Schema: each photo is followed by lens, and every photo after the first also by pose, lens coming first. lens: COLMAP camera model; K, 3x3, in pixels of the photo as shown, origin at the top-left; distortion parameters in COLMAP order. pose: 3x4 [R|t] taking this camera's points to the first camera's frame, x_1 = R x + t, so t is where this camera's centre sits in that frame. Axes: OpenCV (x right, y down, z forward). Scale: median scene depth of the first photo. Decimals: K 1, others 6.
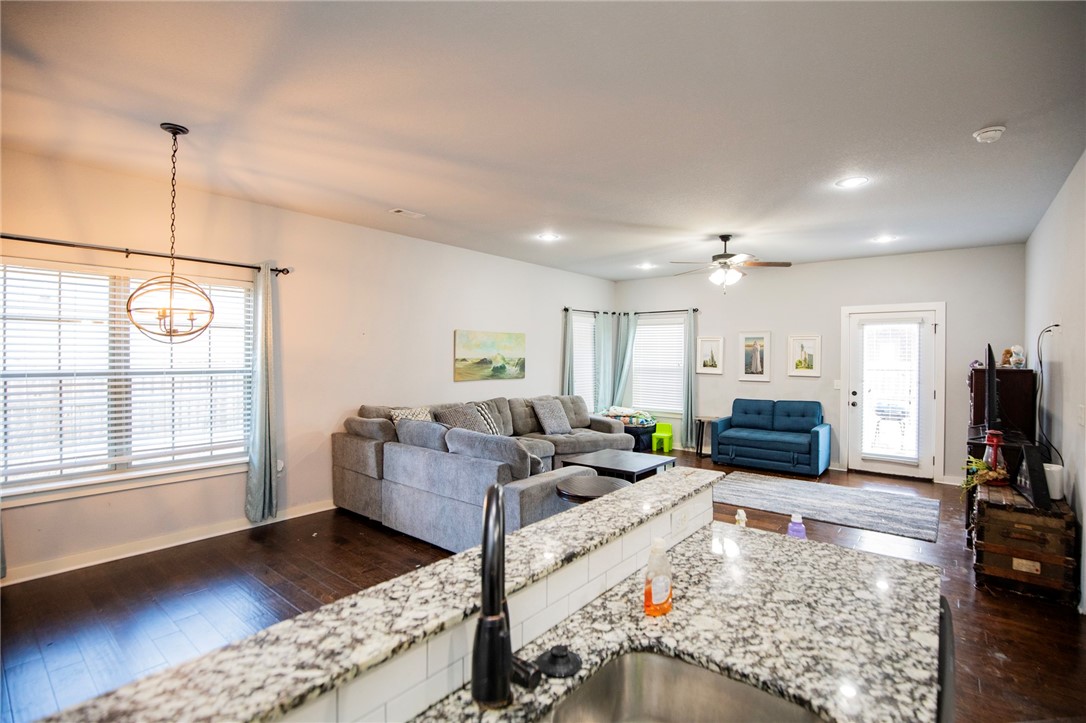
lens RADIAL K [[507.6, 0, 546.3], [0, 507.6, 358.7], [0, 0, 1]] dist [-0.028564, 0.005079]
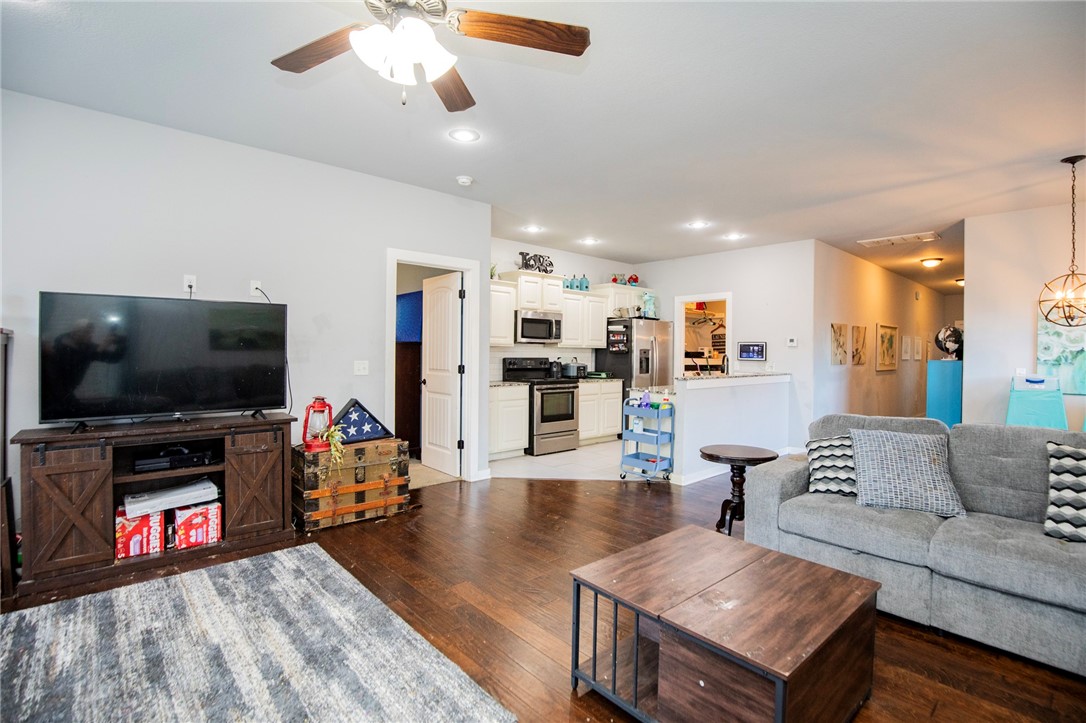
lens RADIAL K [[507.6, 0, 552.1], [0, 507.6, 344.1], [0, 0, 1]] dist [-0.028564, 0.005079]
pose [[-0.989979, -0.016514, 0.140248, 0.175018], [-0.017388, 0.999836, -0.005013, 0.020929], [-0.140142, -0.007402, -0.990104, 1.088405]]
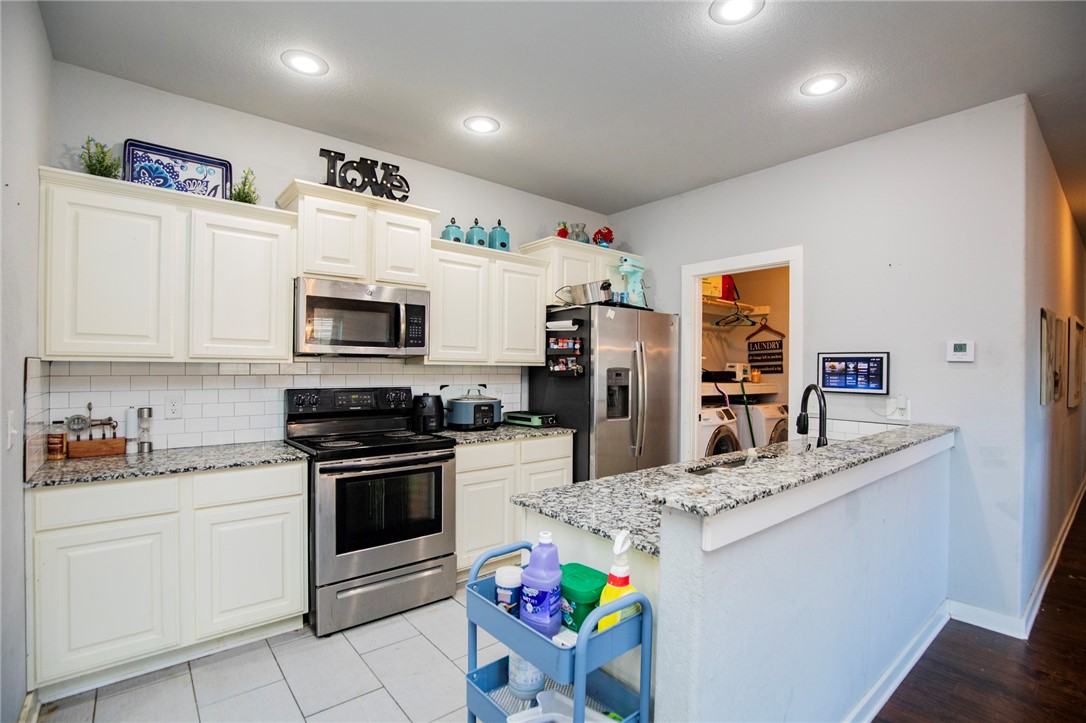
lens RADIAL K [[507.6, 0, 546.2], [0, 507.6, 365.9], [0, 0, 1]] dist [-0.028564, 0.005079]
pose [[-0.982365, -0.016610, 0.186234, 0.101555], [-0.015347, 0.999848, 0.008220, 0.017068], [-0.186343, 0.005217, -0.982471, 0.480218]]
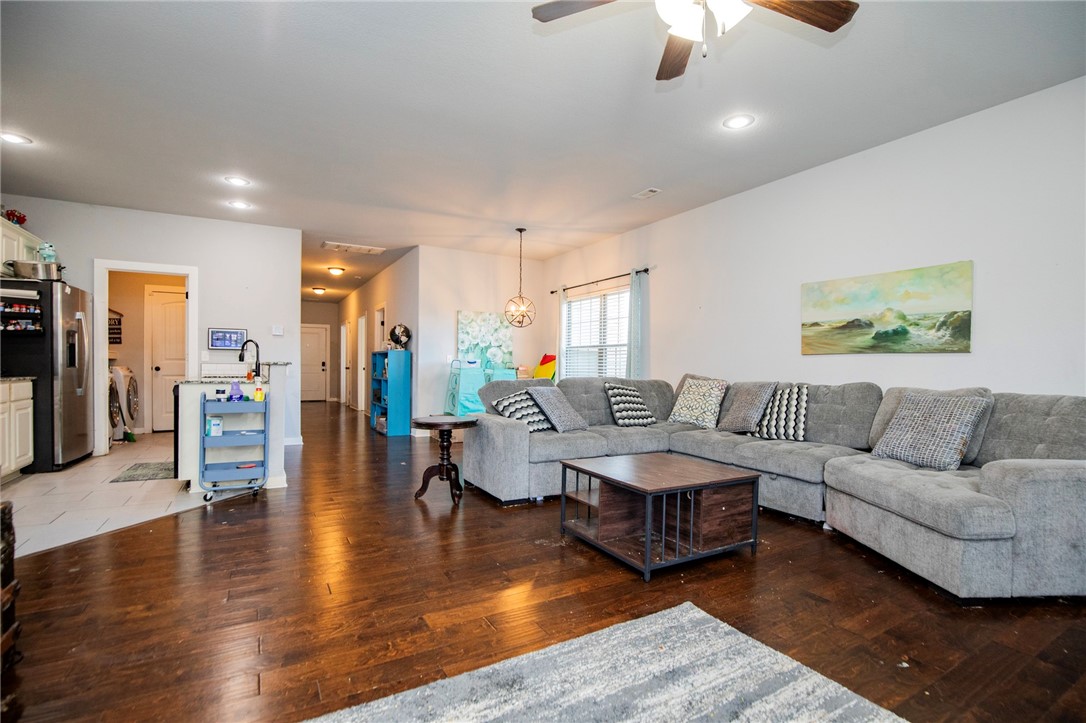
lens RADIAL K [[507.6, 0, 550.4], [0, 507.6, 367.6], [0, 0, 1]] dist [-0.028564, 0.005079]
pose [[-0.345368, -0.005332, -0.938452, 0.582196], [-0.018742, 0.999824, 0.001217, 0.064442], [0.938280, 0.018009, -0.345407, 0.848923]]
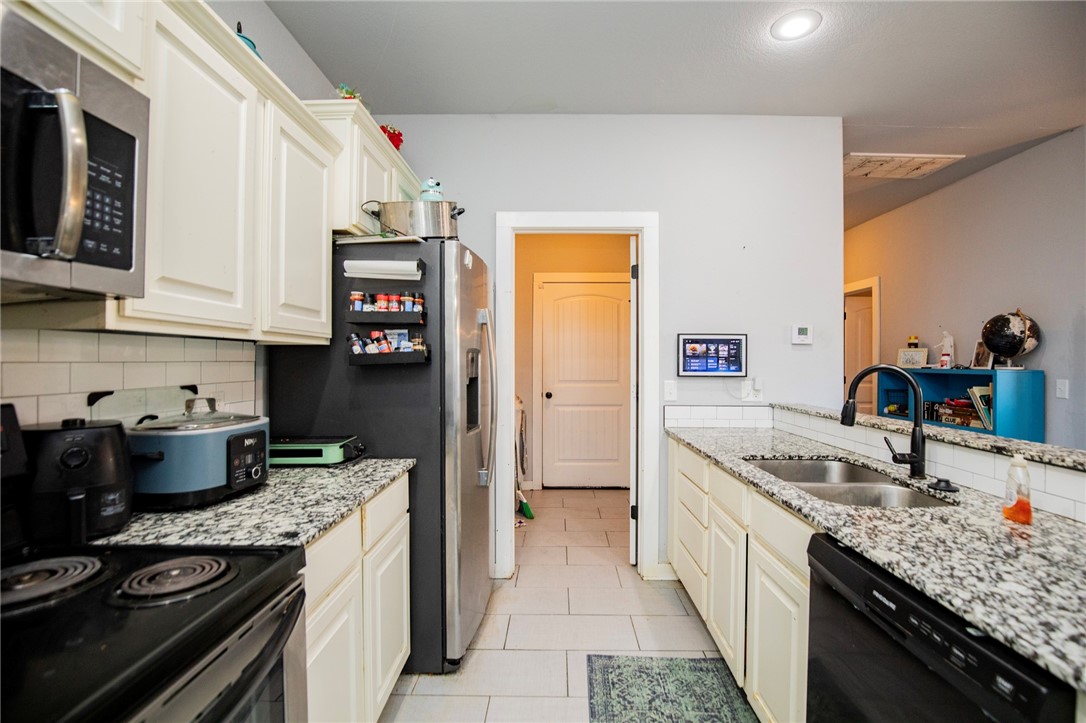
lens RADIAL K [[507.6, 0, 557.8], [0, 507.6, 355.4], [0, 0, 1]] dist [-0.028564, 0.005079]
pose [[-0.773850, -0.017456, -0.633128, 0.304310], [-0.014106, 0.999847, -0.010326, 0.030002], [0.633212, 0.000940, -0.773978, 0.216231]]
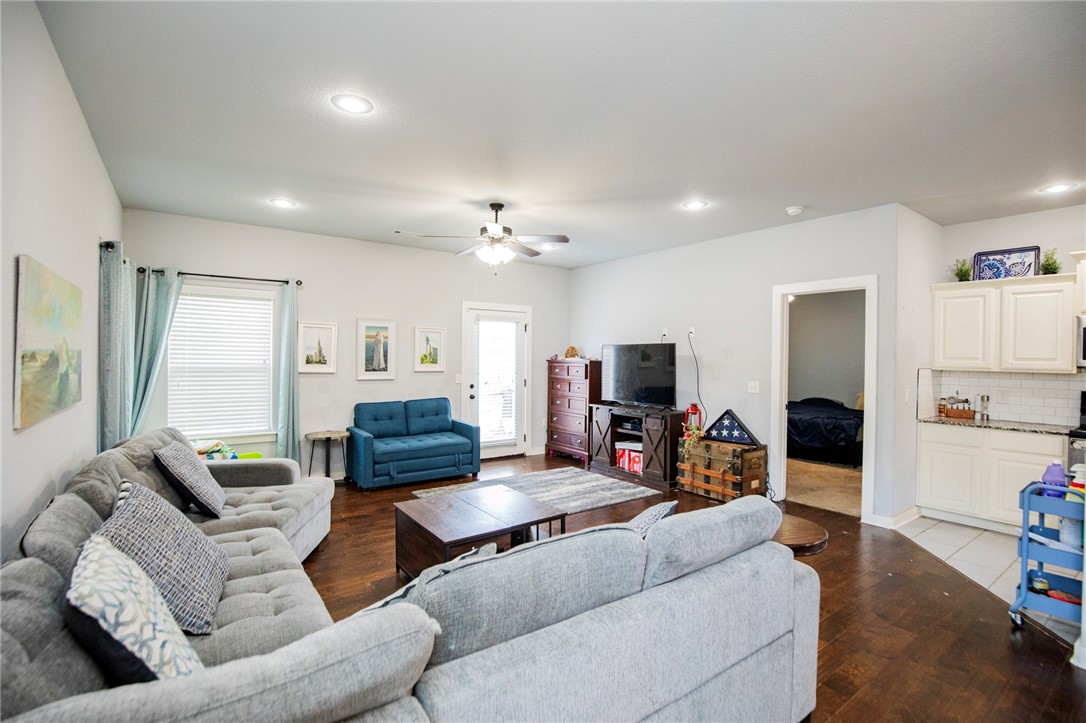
lens RADIAL K [[507.6, 0, 554.5], [0, 507.6, 360.3], [0, 0, 1]] dist [-0.028564, 0.005079]
pose [[0.235269, -0.015132, 0.971812, -0.356756], [-0.003813, 0.999857, 0.016492, -0.002177], [-0.971923, -0.007585, 0.235178, 0.589492]]
